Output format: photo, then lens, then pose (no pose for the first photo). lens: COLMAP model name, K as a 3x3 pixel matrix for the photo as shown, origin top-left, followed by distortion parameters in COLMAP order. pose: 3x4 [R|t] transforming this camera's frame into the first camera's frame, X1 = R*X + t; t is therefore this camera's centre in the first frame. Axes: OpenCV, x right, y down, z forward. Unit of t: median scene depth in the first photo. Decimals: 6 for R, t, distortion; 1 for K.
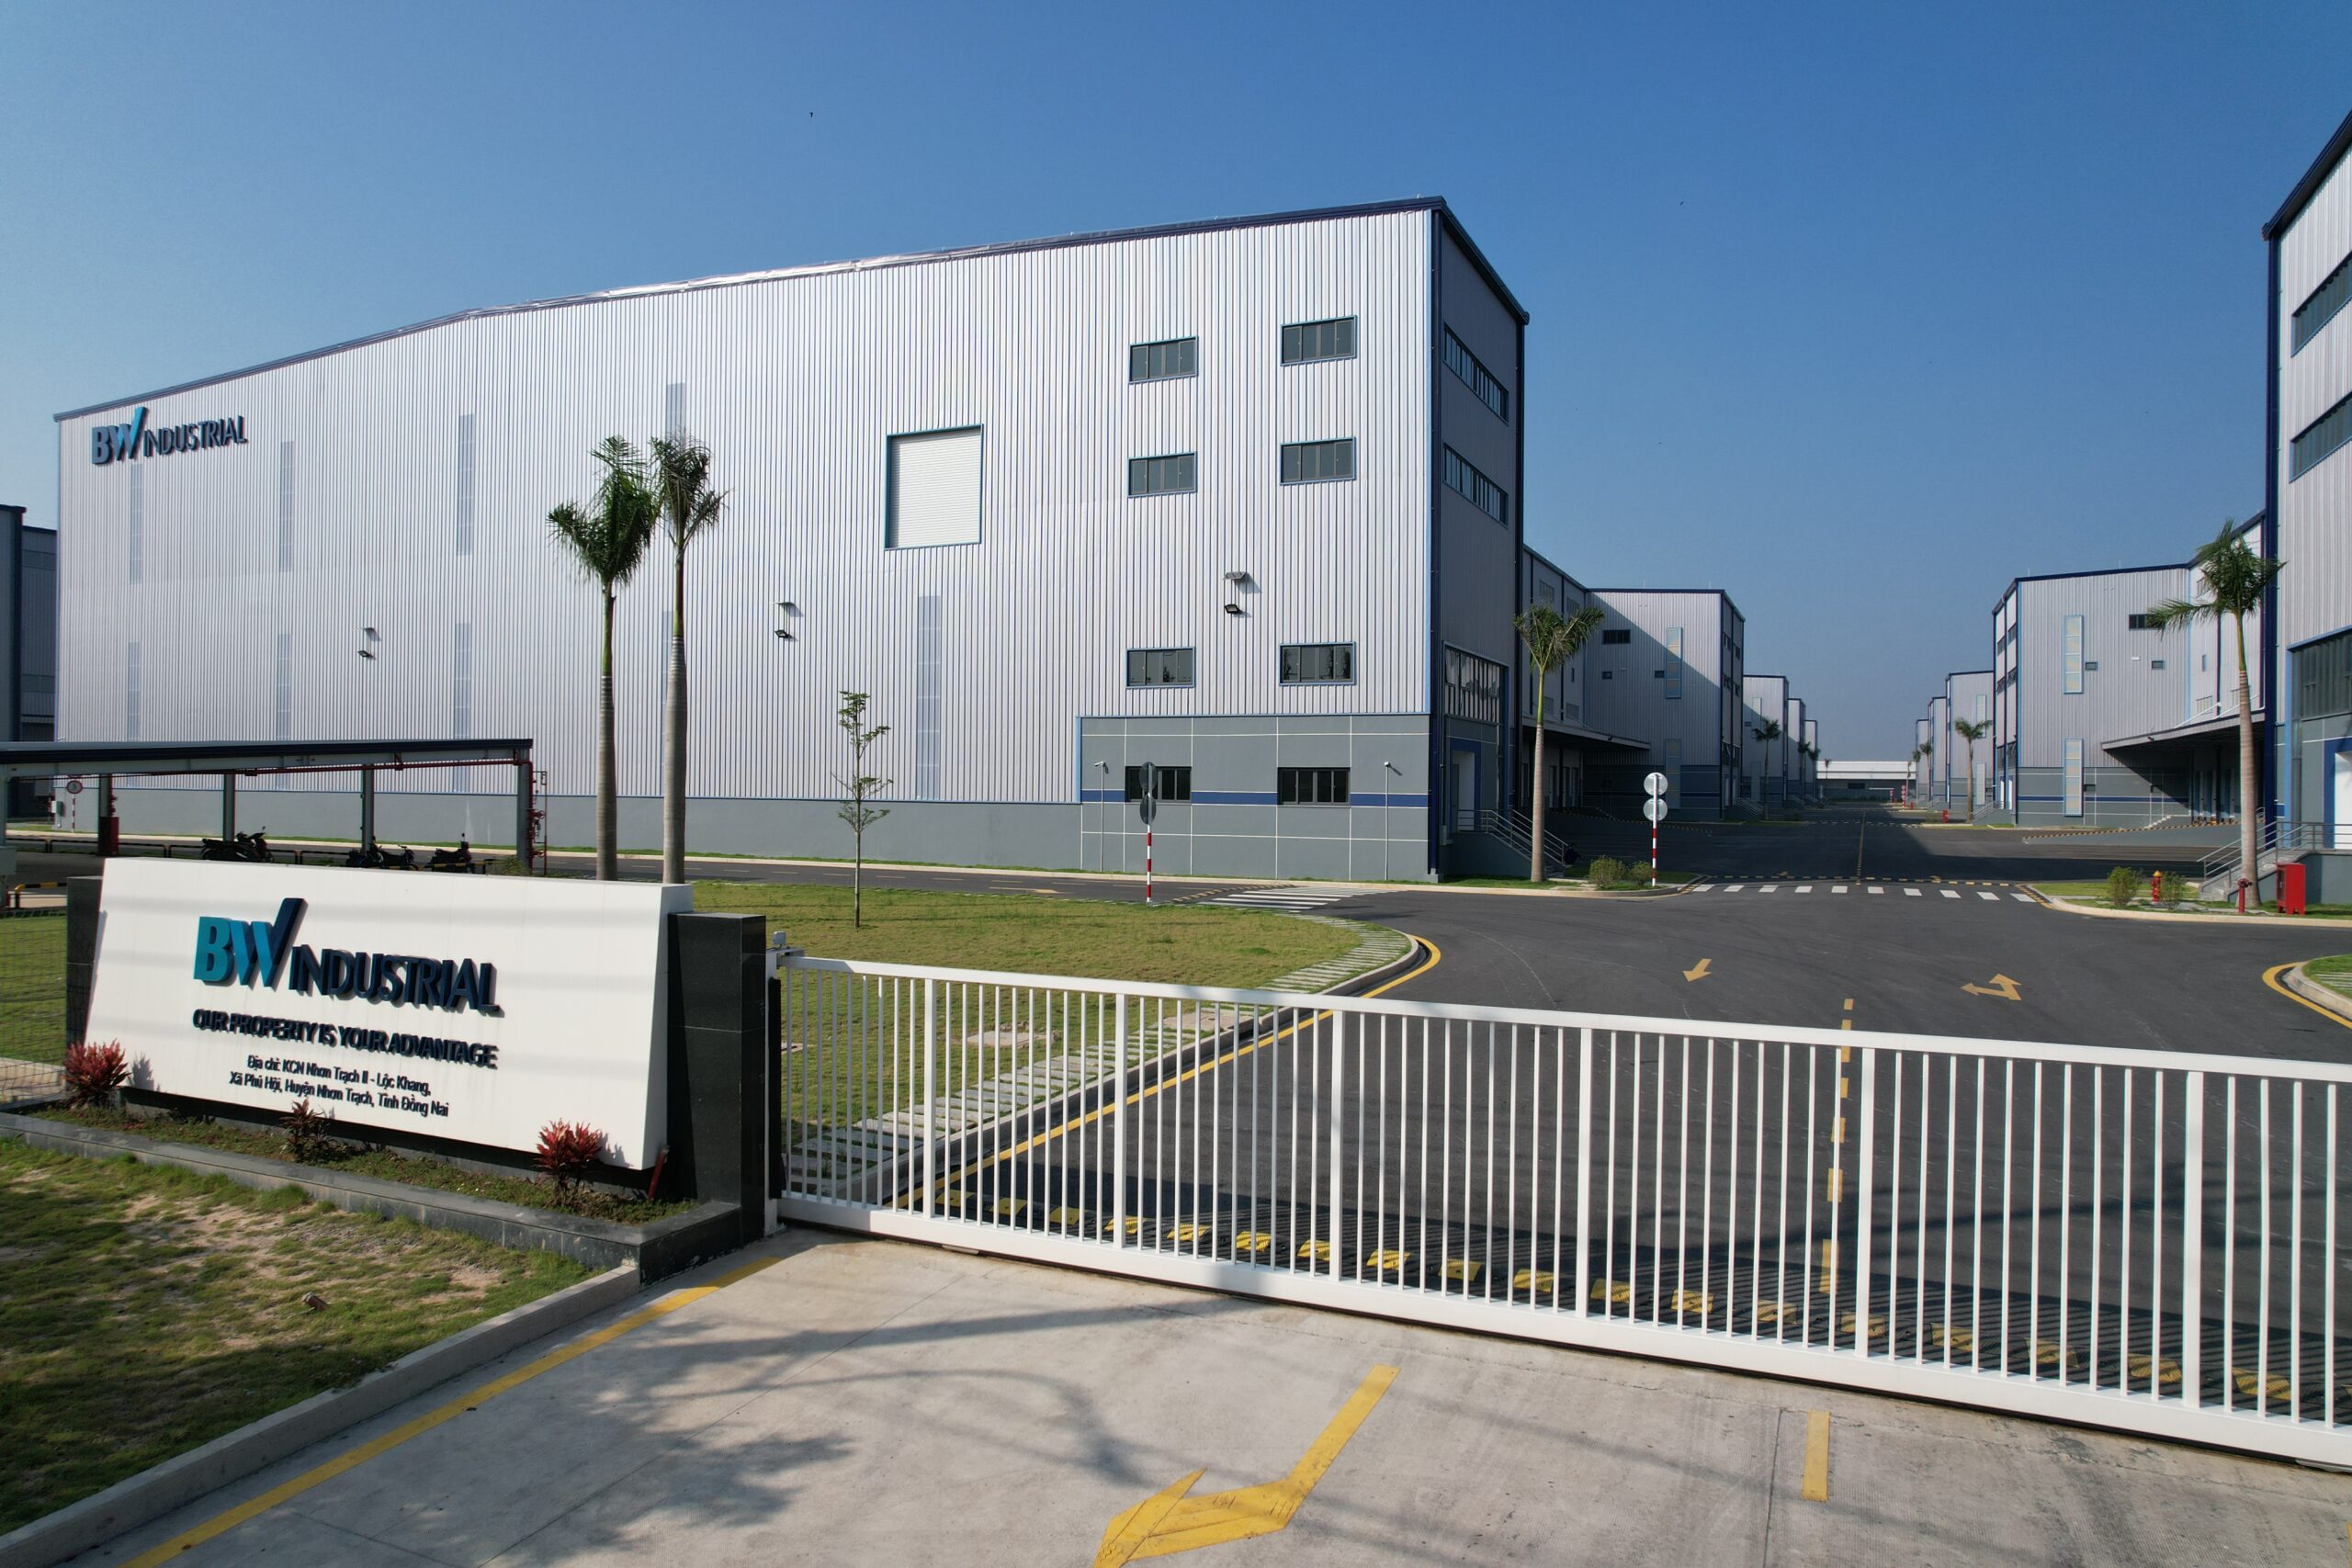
lens RADIAL K [[1499.0, 0, 1170.1], [0, 1499.0, 781.8], [0, 0, 1]] dist [-0.074129, 0.064649]
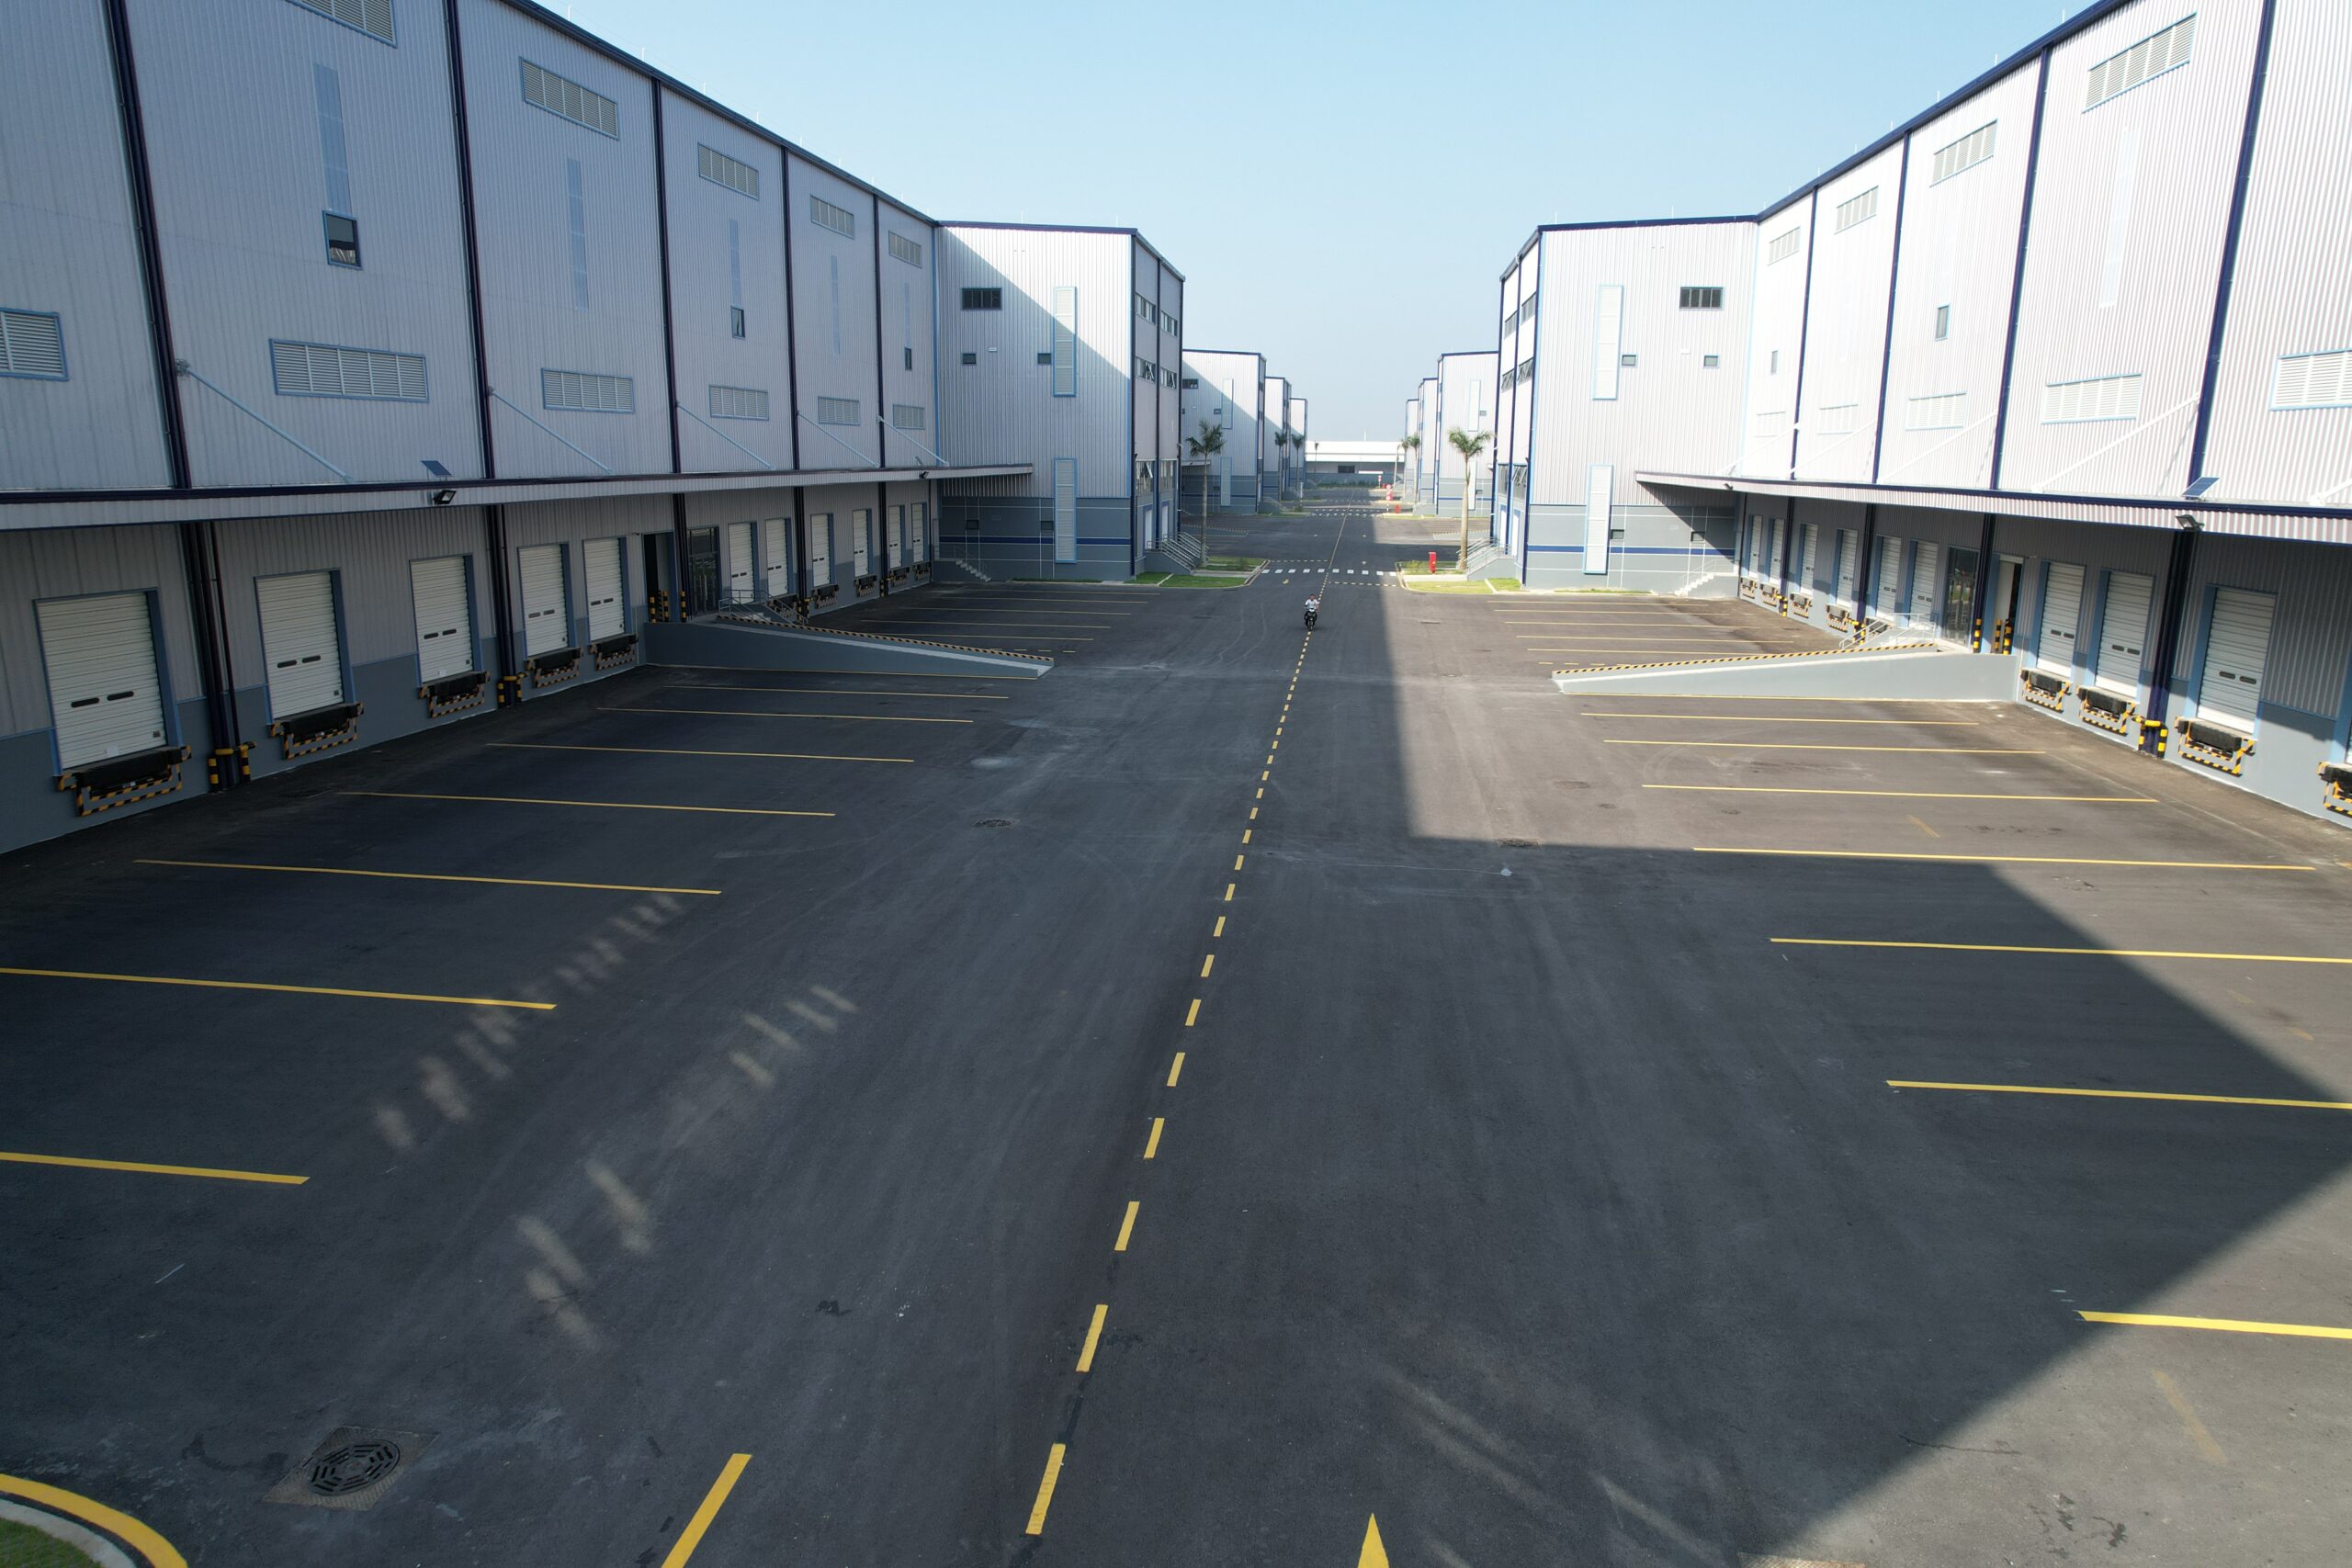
lens RADIAL K [[1499.0, 0, 1154.8], [0, 1499.0, 776.0], [0, 0, 1]] dist [-0.074129, 0.064649]
pose [[0.954264, -0.065768, 0.291641, 0.439141], [0.001334, 0.976430, 0.215830, -0.087105], [-0.298961, -0.205570, 0.931860, 0.846622]]
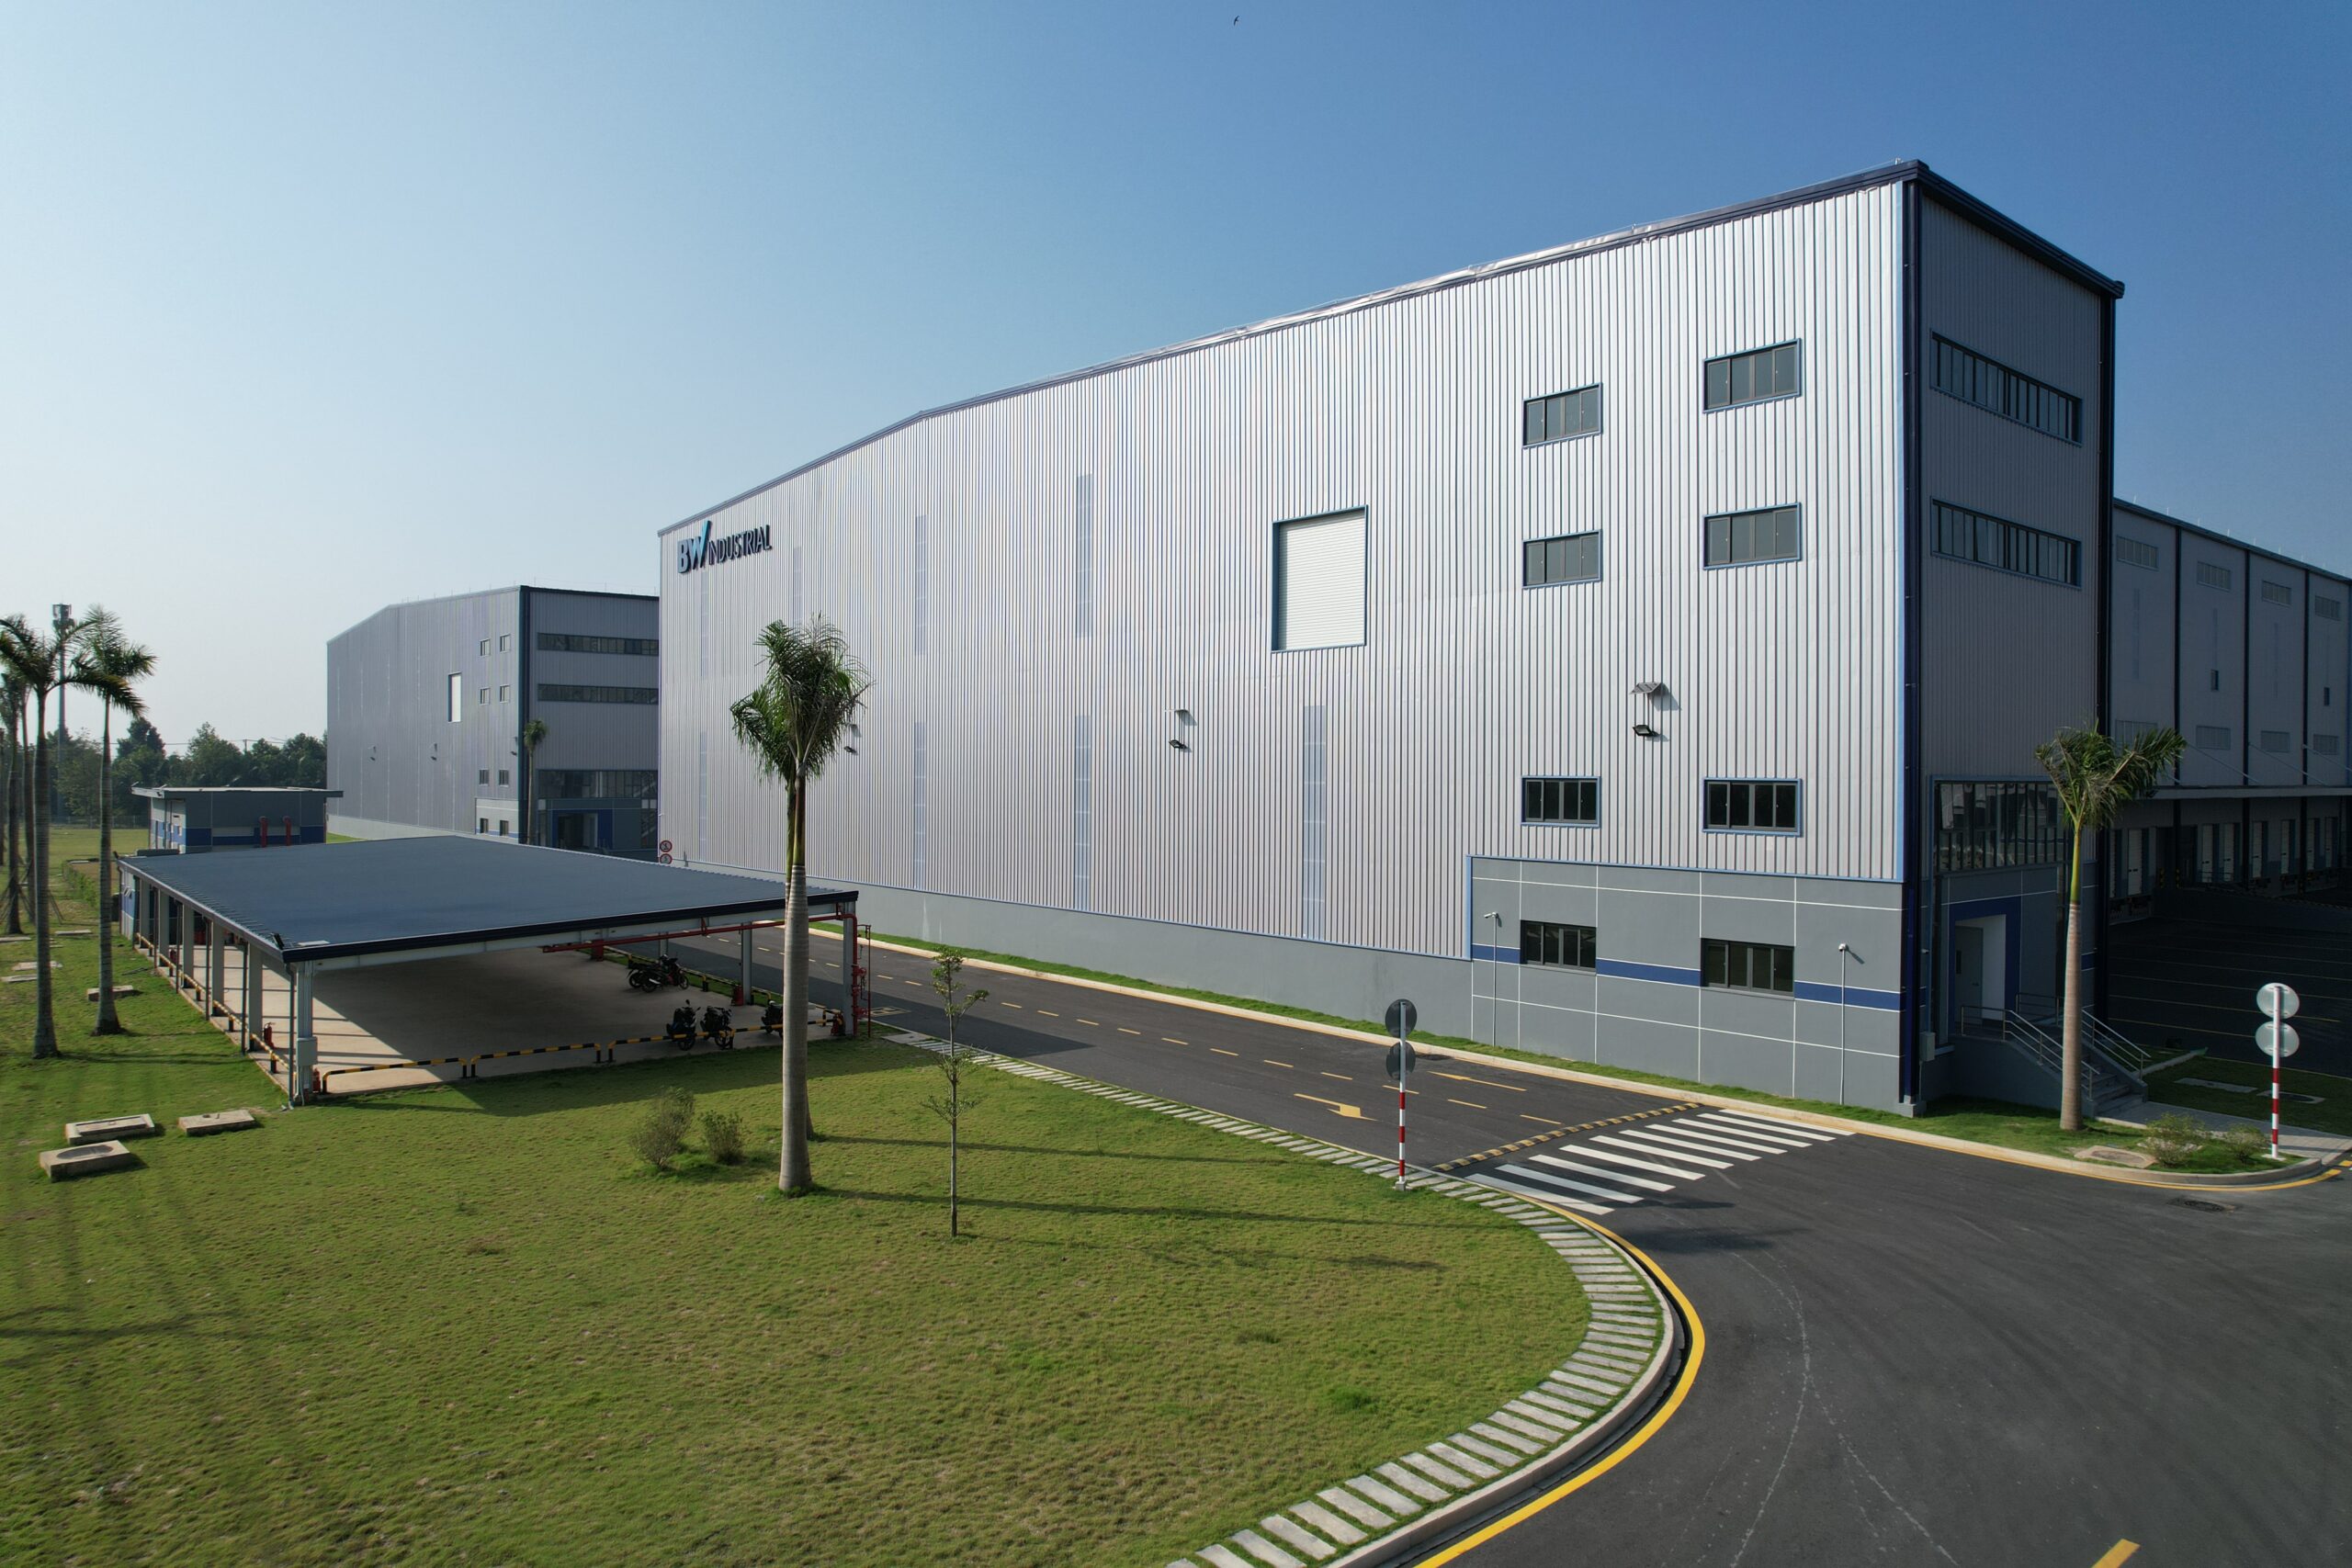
lens RADIAL K [[1499.0, 0, 1177.7], [0, 1499.0, 776.6], [0, 0, 1]] dist [-0.074129, 0.064649]
pose [[0.906569, -0.002165, -0.422052, 0.137365], [0.003368, 0.999992, 0.002106, -0.086706], [0.422044, -0.003331, 0.906569, 0.177731]]
